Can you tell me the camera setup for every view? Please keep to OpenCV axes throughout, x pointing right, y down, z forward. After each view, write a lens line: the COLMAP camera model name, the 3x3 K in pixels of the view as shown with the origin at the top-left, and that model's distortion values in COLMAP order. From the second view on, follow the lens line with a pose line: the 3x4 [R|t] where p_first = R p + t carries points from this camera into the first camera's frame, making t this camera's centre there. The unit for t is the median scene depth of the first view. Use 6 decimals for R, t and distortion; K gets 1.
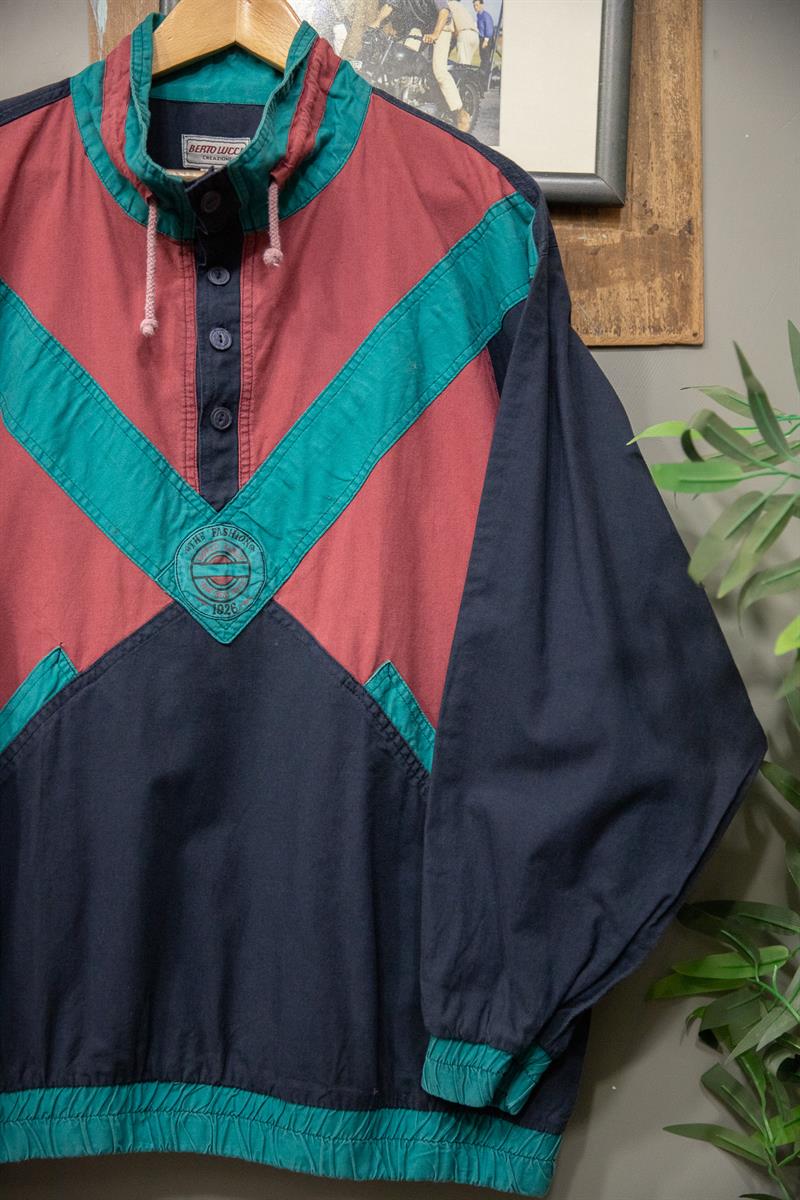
lens RADIAL K [[1600.8, 0, 400.0], [0, 1600.8, 600.0], [0, 0, 1]] dist [0.079792, 0.073323]
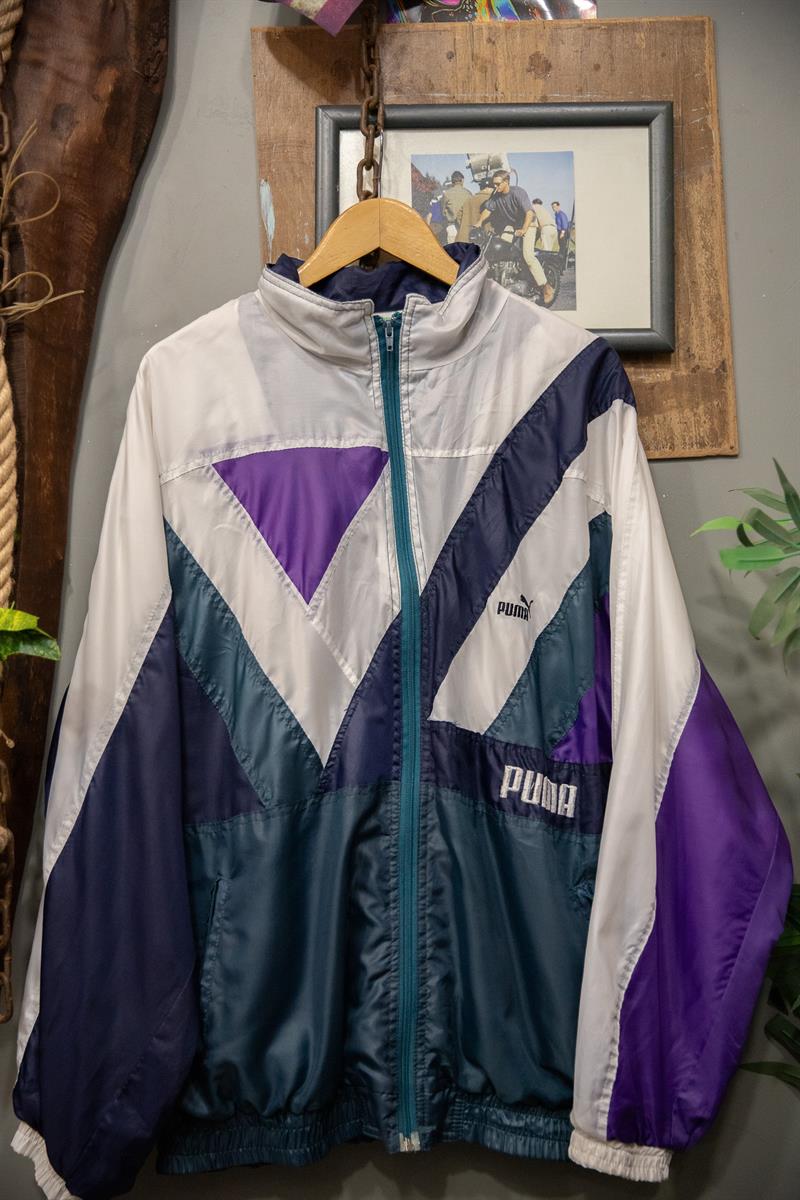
lens RADIAL K [[1558.5, 0, 400.0], [0, 1558.5, 600.0], [0, 0, 1]] dist [0.071142, 0.007120]
pose [[0.999325, -0.035550, 0.009262, -0.099536], [0.035994, 0.997931, -0.053275, 0.014489], [-0.007349, 0.053572, 0.998537, -0.248023]]
